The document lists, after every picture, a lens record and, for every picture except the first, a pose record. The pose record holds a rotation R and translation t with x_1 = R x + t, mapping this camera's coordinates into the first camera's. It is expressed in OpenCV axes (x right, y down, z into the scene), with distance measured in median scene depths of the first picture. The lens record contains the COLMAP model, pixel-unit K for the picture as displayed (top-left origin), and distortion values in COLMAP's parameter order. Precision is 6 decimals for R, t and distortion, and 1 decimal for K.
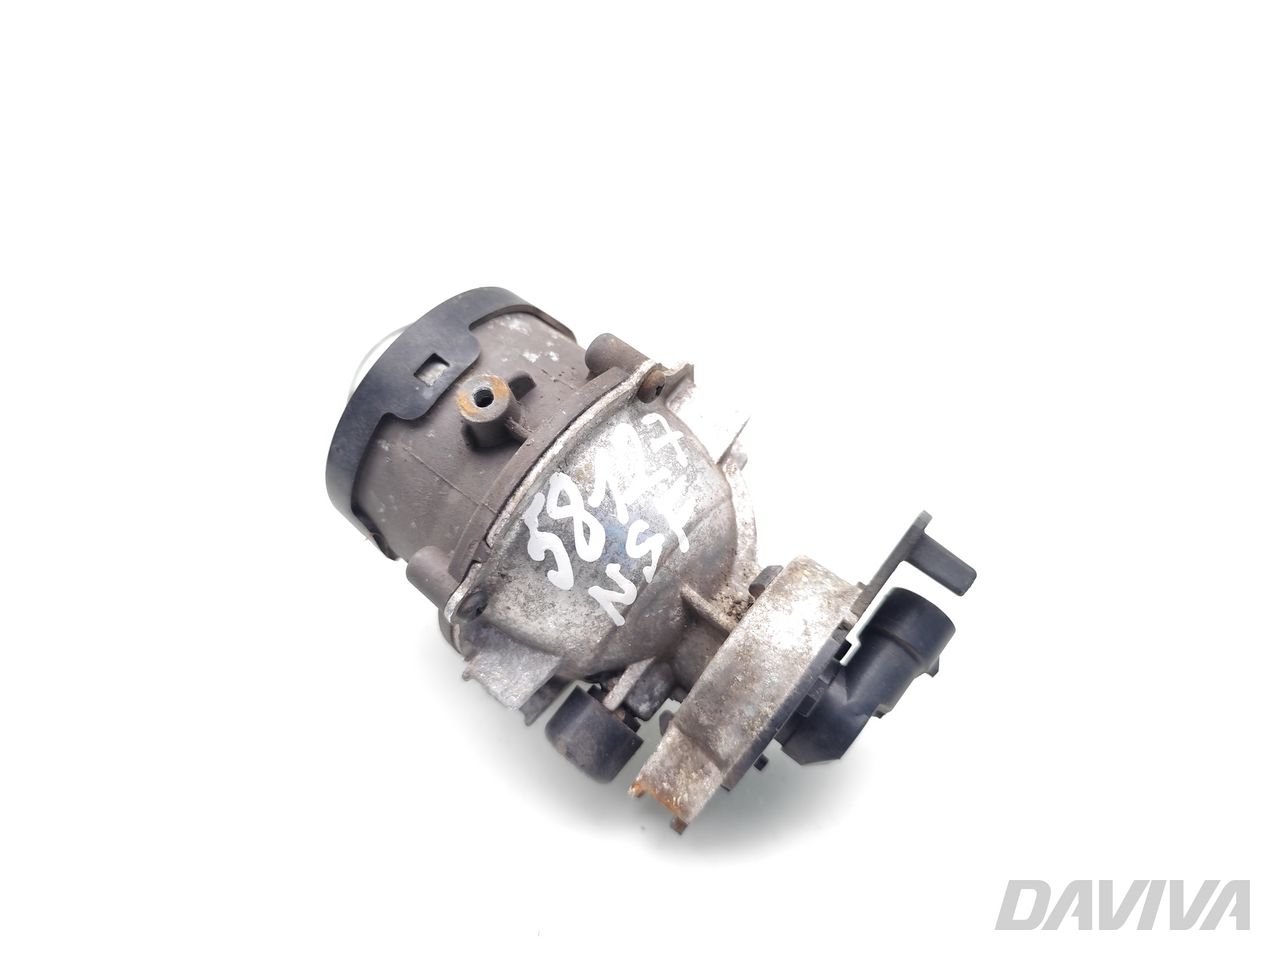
lens RADIAL K [[856.9, 0, 642.4], [0, 856.9, 482.5], [0, 0, 1]] dist [0.000805, 0.000040]
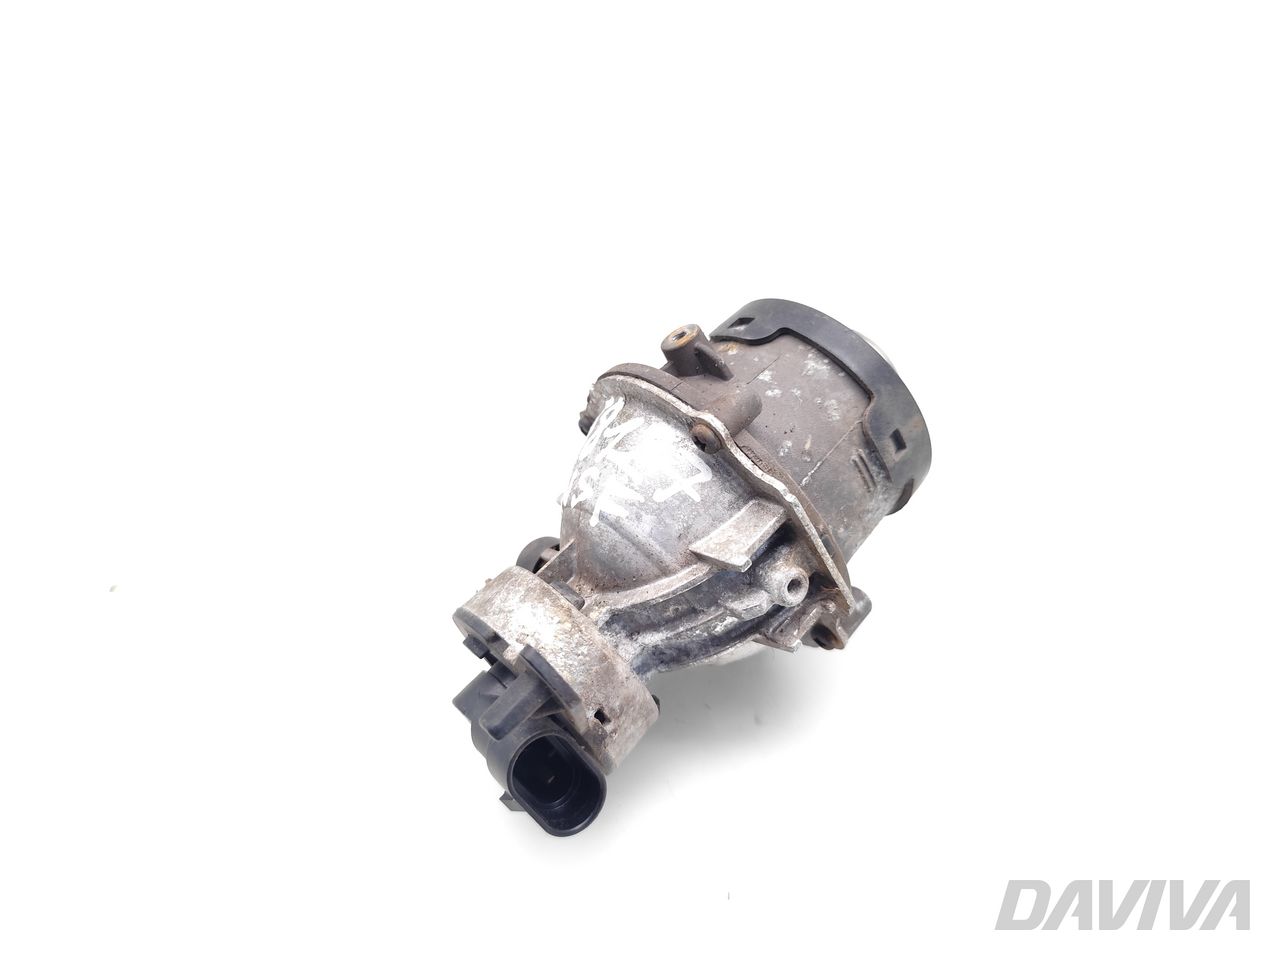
lens RADIAL K [[856.9, 0, 641.4], [0, 856.9, 478.0], [0, 0, 1]] dist [0.000805, 0.000040]
pose [[-0.139706, 0.668446, -0.730522, 0.802848], [-0.664770, 0.483463, 0.569512, -0.620803], [0.733869, 0.565193, 0.376820, 0.564358]]
